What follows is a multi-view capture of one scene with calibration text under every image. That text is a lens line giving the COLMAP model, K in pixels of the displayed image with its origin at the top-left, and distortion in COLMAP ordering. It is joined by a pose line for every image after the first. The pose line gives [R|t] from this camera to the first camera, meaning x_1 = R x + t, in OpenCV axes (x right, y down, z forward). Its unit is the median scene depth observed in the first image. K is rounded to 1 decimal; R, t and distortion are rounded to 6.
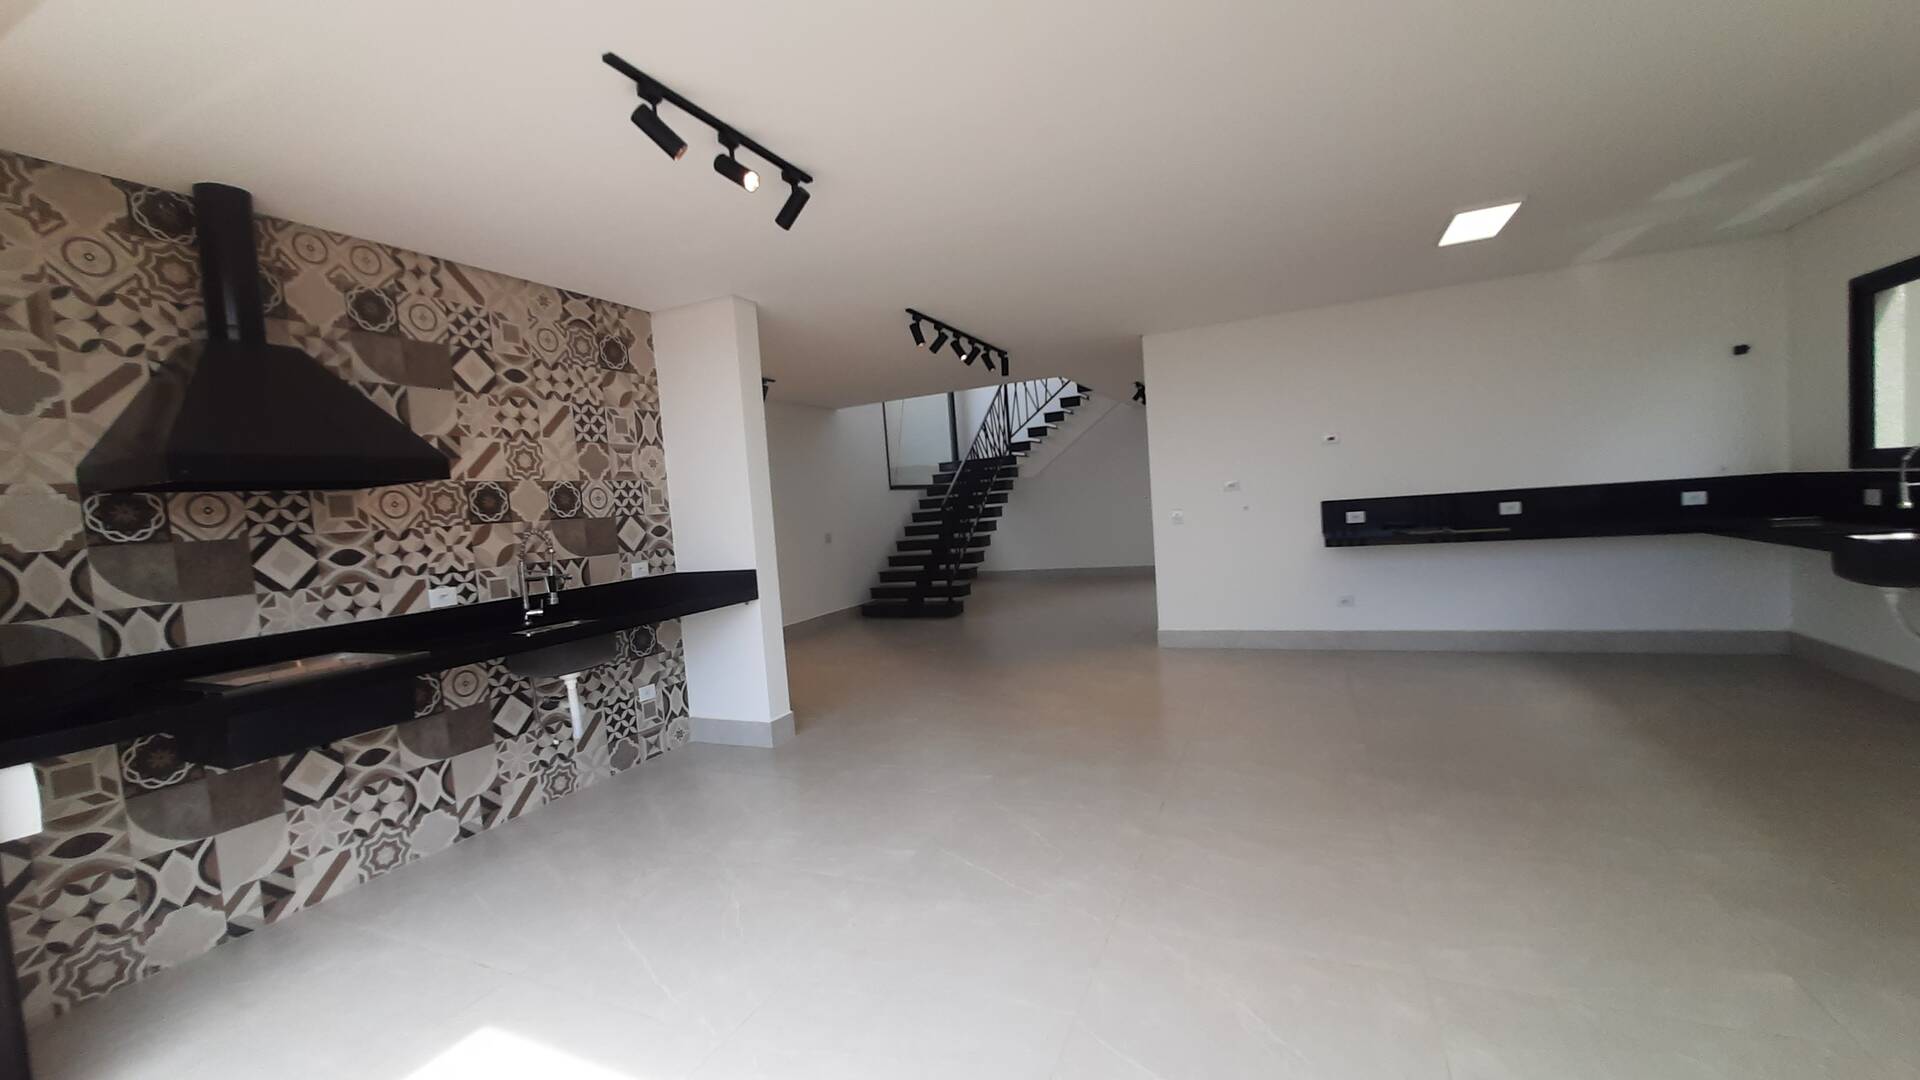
lens RADIAL K [[756.3, 0, 941.2], [0, 756.3, 553.1], [0, 0, 1]] dist [-0.003317, 0.000097]
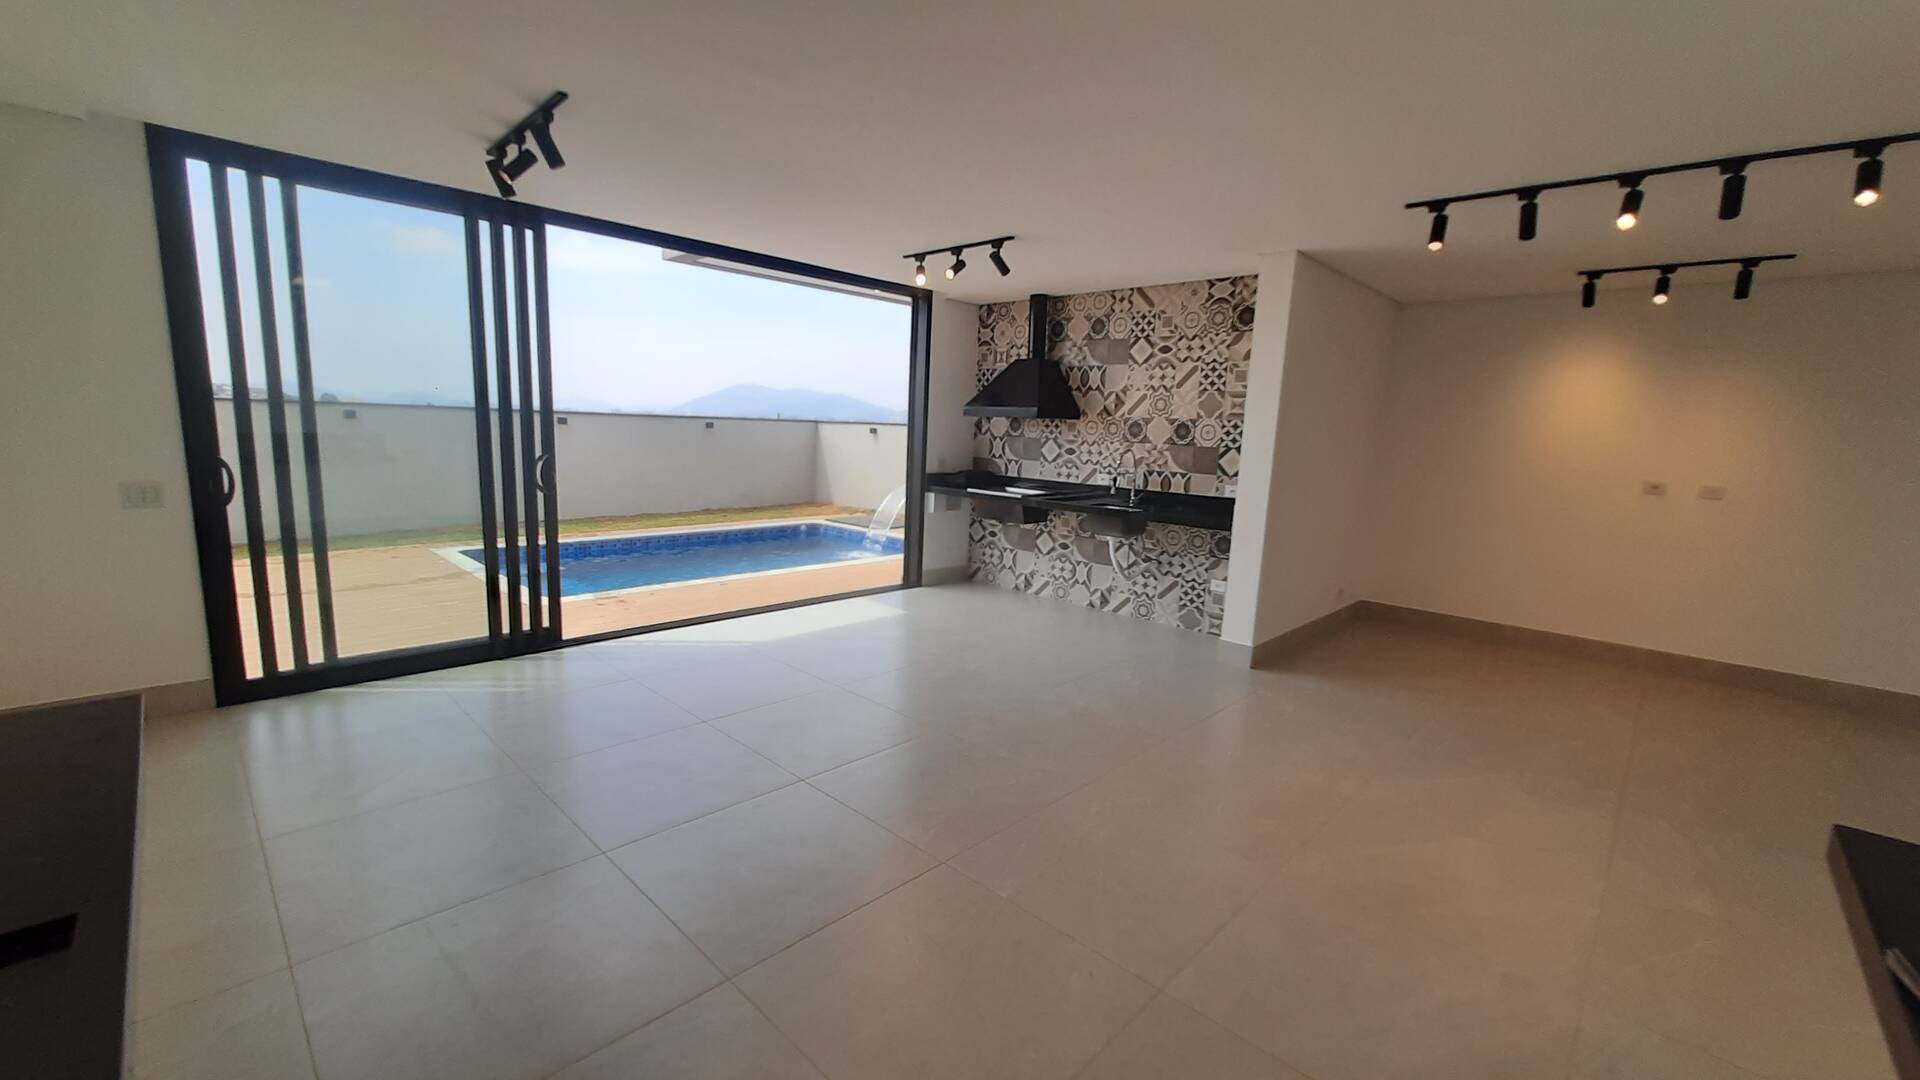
lens RADIAL K [[756.3, 0, 946.8], [0, 756.3, 548.2], [0, 0, 1]] dist [-0.003317, 0.000097]
pose [[-0.323796, 0.215917, -0.921160, 1.171152], [-0.075818, 0.964559, 0.252740, -0.211244], [0.943084, 0.151677, -0.295951, 1.163702]]
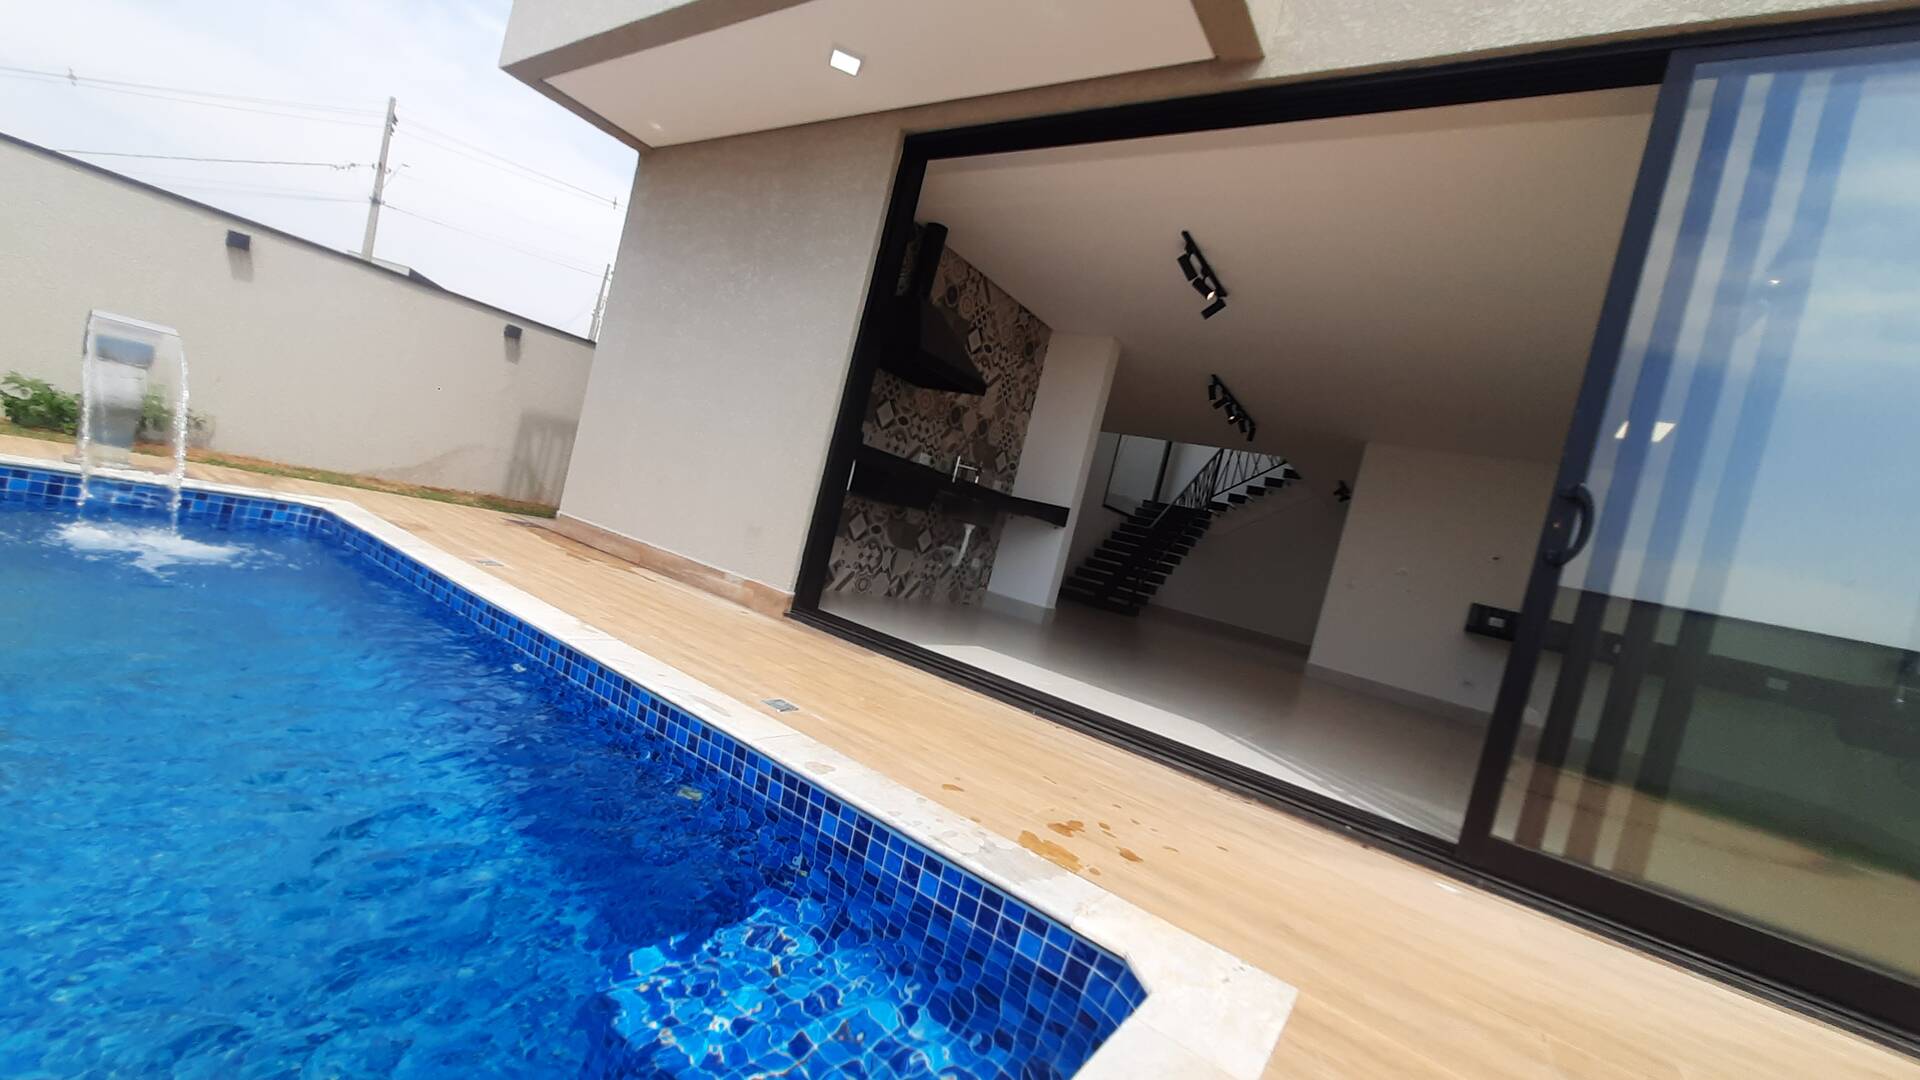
lens RADIAL K [[756.3, 0, 947.6], [0, 756.3, 546.1], [0, 0, 1]] dist [-0.003317, 0.000097]
pose [[0.935940, 0.313894, -0.159648, -0.258995], [-0.321961, 0.946374, -0.026774, 0.265511], [0.142682, 0.076459, 0.986811, -0.661007]]
